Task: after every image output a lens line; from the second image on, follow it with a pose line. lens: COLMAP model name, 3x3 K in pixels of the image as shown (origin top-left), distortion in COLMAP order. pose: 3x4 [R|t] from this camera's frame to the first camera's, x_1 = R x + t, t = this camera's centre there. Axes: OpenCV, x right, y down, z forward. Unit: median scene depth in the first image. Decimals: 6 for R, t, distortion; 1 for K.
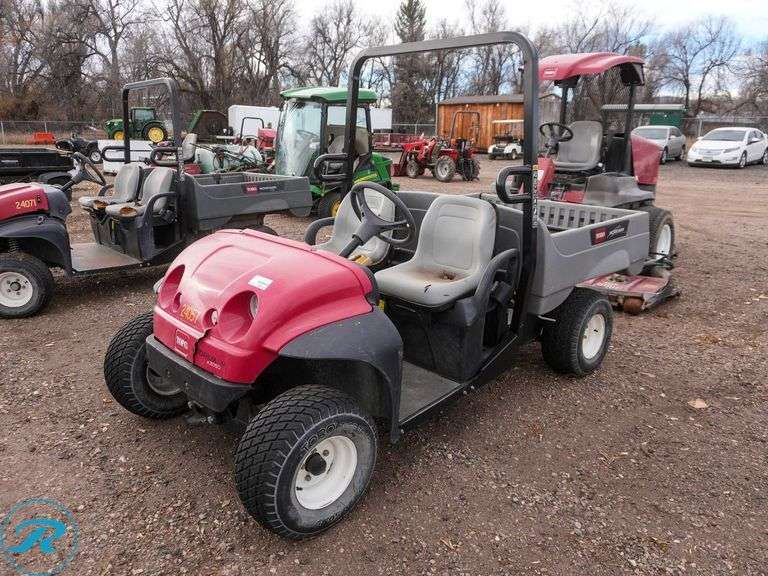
lens RADIAL K [[579.1, 0, 384.0], [0, 579.1, 288.0], [0, 0, 1]] dist [-0.025012, 0.019620]
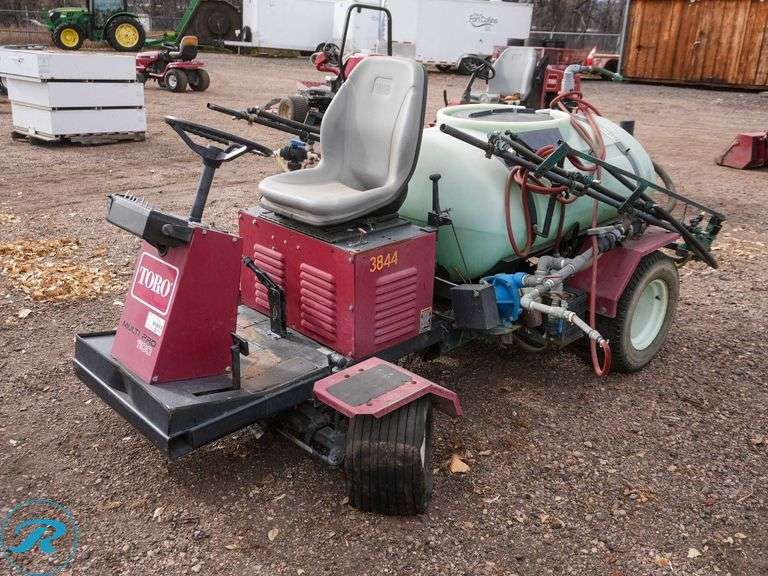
lens RADIAL K [[717.7, 0, 384.0], [0, 717.7, 288.0], [0, 0, 1]] dist [-0.009825, 0.035777]
pose [[0.999063, 0.037762, -0.021146, -0.101762], [-0.036183, 0.996846, 0.070631, -0.065043], [0.023746, -0.069799, 0.997278, 0.237141]]
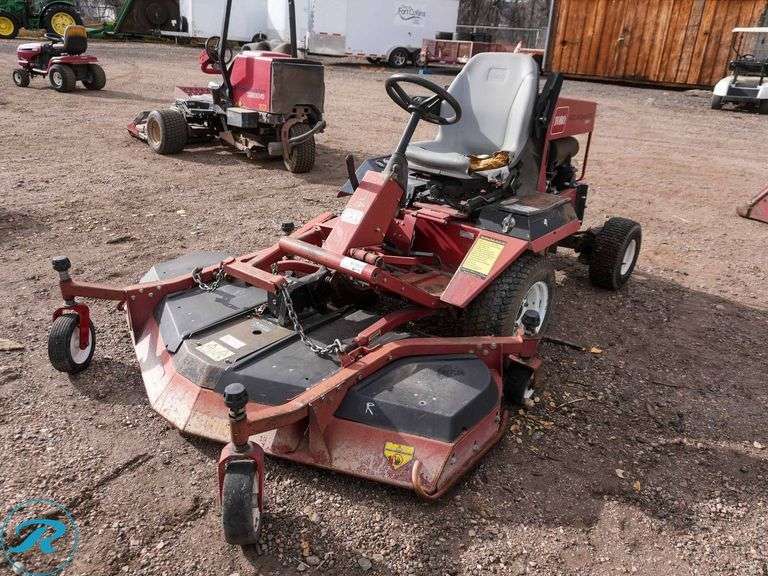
lens RADIAL K [[579.1, 0, 384.0], [0, 579.1, 288.0], [0, 0, 1]] dist [-0.025012, 0.019620]
pose [[0.997486, 0.013711, 0.069528, -0.093418], [-0.024233, 0.987955, 0.152831, -0.095007], [-0.066595, -0.154132, 0.985803, 0.345661]]
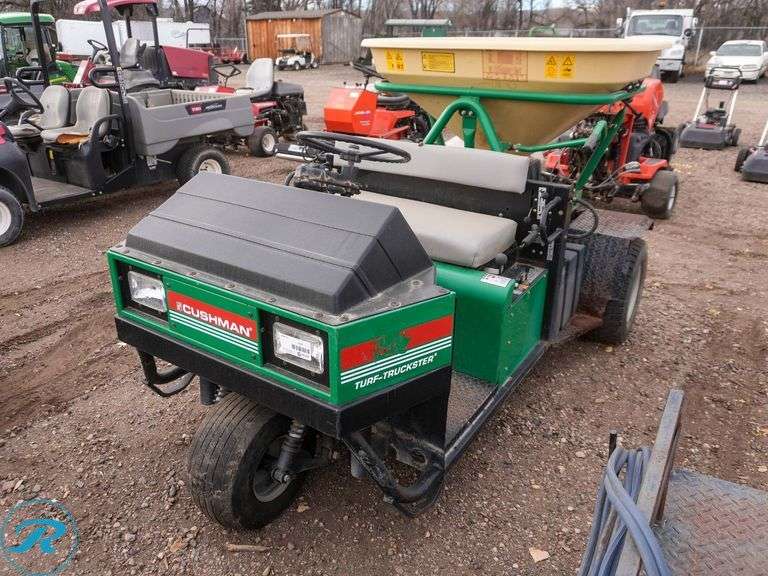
lens RADIAL K [[579.1, 0, 384.0], [0, 579.1, 288.0], [0, 0, 1]] dist [-0.025012, 0.019620]
pose [[0.986560, -0.067191, 0.148943, 0.130090], [0.046805, 0.989550, 0.136382, 0.039598], [-0.156550, -0.127578, 0.979396, -0.142031]]
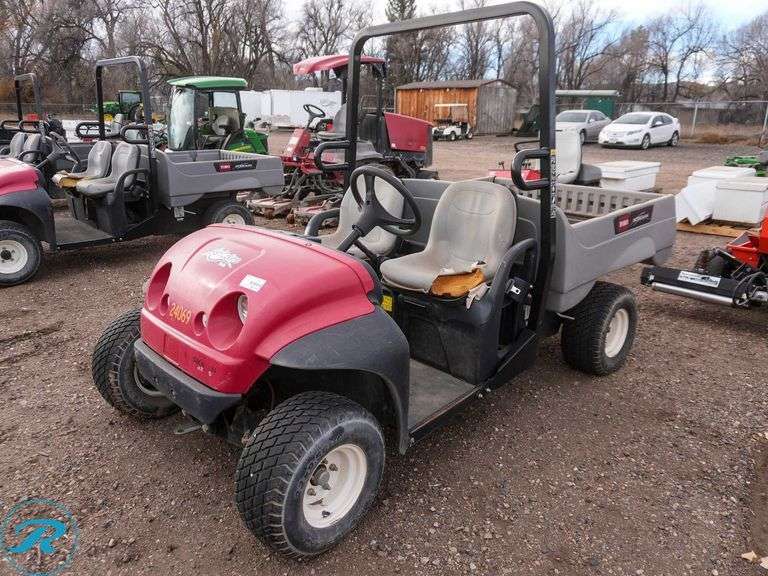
lens RADIAL K [[582.2, 0, 384.0], [0, 582.2, 288.0], [0, 0, 1]] dist [-0.035645, 0.031833]
pose [[0.999830, 0.010238, -0.015310, 0.076726], [-0.009870, 0.999665, 0.023928, 0.020047], [0.015550, -0.023772, 0.999596, -0.067570]]
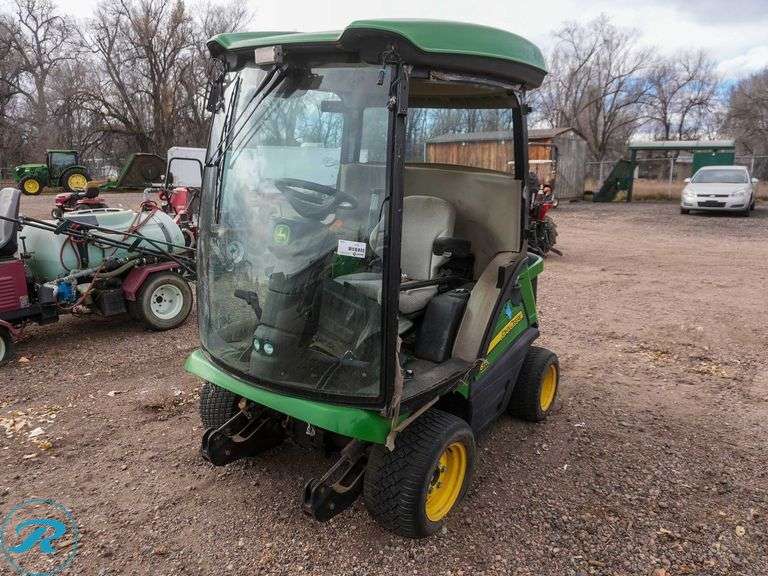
lens RADIAL K [[580.5, 0, 384.0], [0, 580.5, 288.0], [0, 0, 1]] dist [-0.014515, 0.004993]
pose [[0.996692, -0.024331, 0.077543, -0.029313], [0.029930, 0.996964, -0.071881, -0.048308], [-0.075558, 0.073965, 0.994394, 0.174507]]
